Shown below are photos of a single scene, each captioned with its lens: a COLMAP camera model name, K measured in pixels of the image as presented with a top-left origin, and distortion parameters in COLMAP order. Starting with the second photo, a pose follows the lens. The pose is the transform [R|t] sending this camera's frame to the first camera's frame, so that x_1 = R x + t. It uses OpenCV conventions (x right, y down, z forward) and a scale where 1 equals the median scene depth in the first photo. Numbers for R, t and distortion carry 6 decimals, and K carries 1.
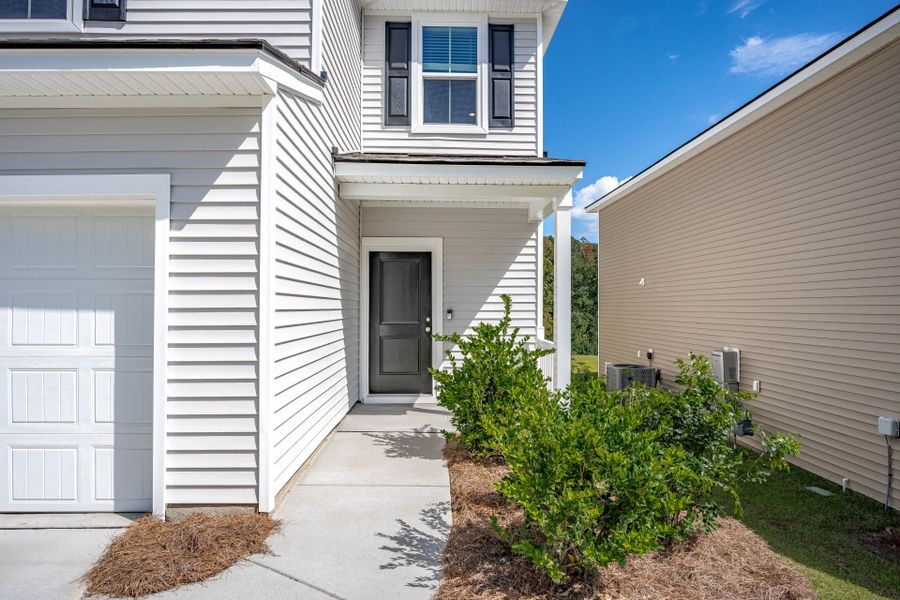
lens RADIAL K [[482.0, 0, 452.8], [0, 482.0, 302.1], [0, 0, 1]] dist [-0.029232, 0.000193]
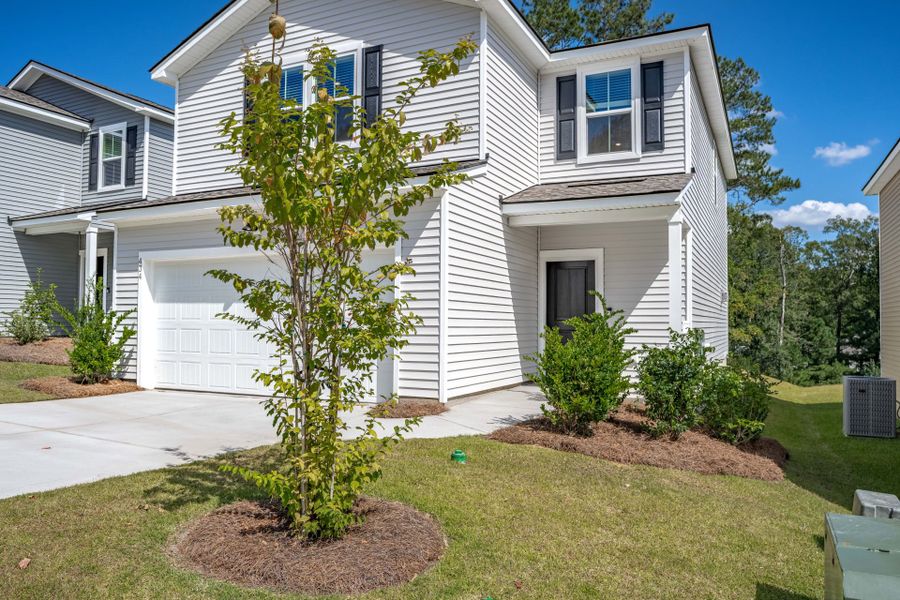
lens RADIAL K [[647.1, 0, 456.0], [0, 647.1, 304.5], [0, 0, 1]] dist [-0.049852, -0.001079]
pose [[0.883896, -0.010343, -0.467569, 0.405247], [0.000426, 0.999773, -0.021310, 0.042045], [0.467683, 0.018636, 0.883700, -0.595428]]
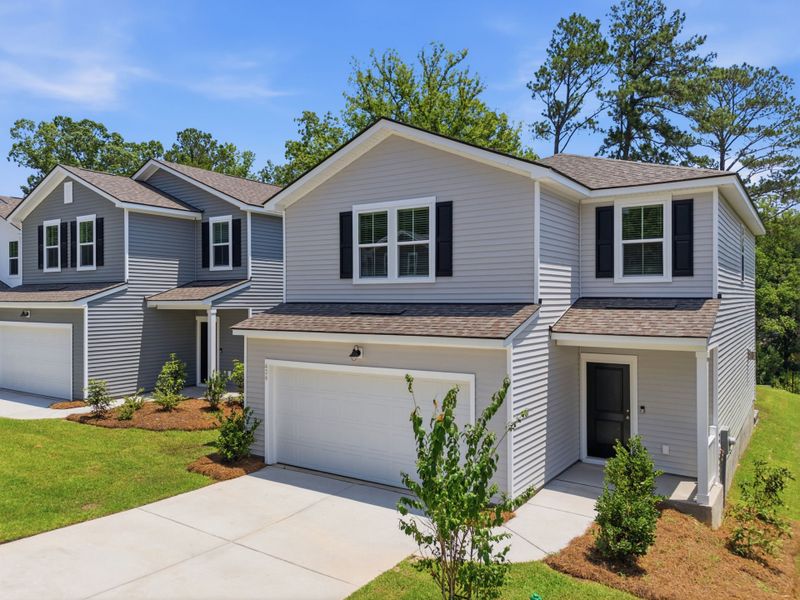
lens RADIAL K [[587.4, 0, 400.0], [0, 587.4, 300.0], [0, 0, 1]] dist [0.058924, -0.053870]
pose [[0.810259, -0.002327, -0.586067, 0.442842], [0.008568, 0.999932, 0.007876, -0.319721], [0.586009, -0.011403, 0.810224, -0.848900]]
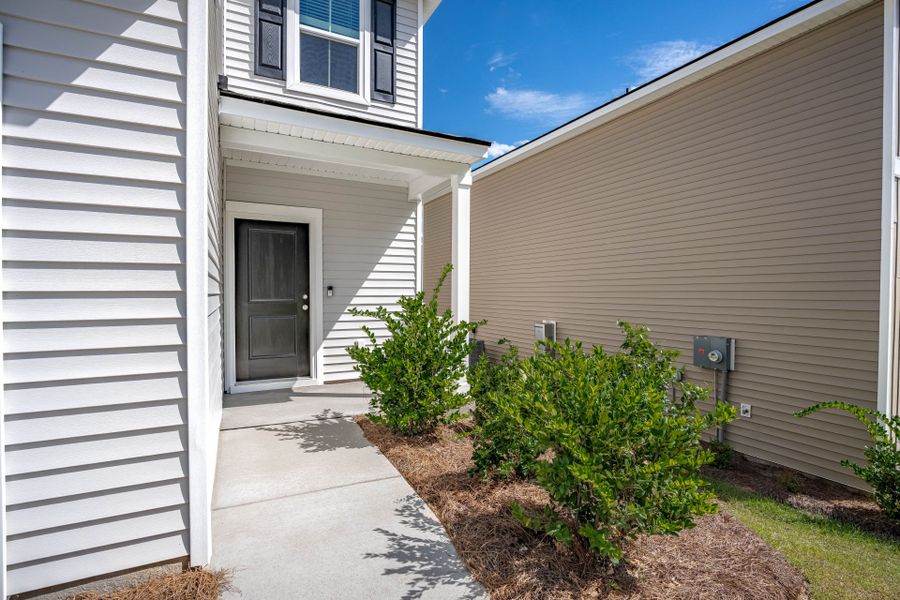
lens RADIAL K [[424.1, 0, 453.3], [0, 424.1, 302.8], [0, 0, 1]] dist [-0.024377, 0.000726]
pose [[0.903948, -0.008532, 0.427557, -0.142977], [-0.005904, 0.999457, 0.032426, 0.019963], [-0.427602, -0.031835, 0.903407, 0.144035]]
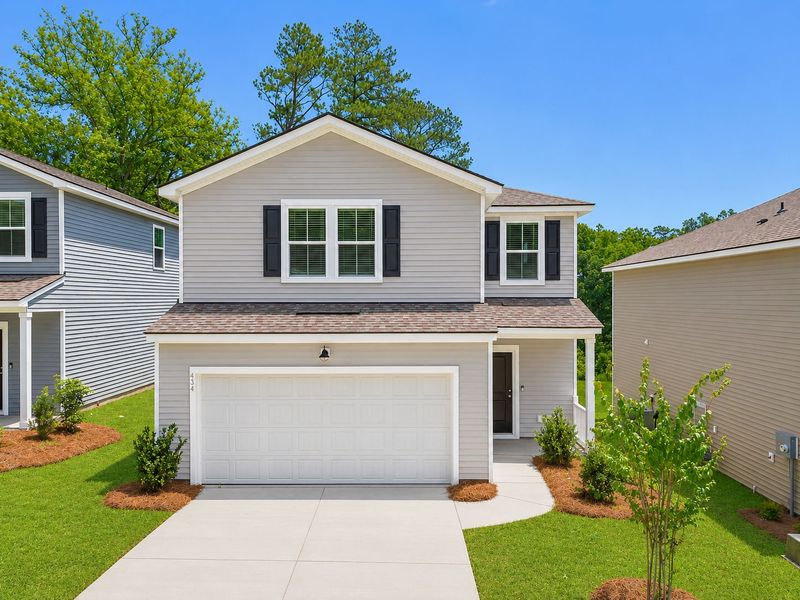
lens RADIAL K [[596.6, 0, 396.9], [0, 596.6, 303.9], [0, 0, 1]] dist [0.018248, -0.005116]
pose [[0.998254, -0.002931, -0.058993, -0.336527], [0.003998, 0.999831, 0.017969, -0.323735], [0.058930, -0.018174, 0.998097, -1.201813]]
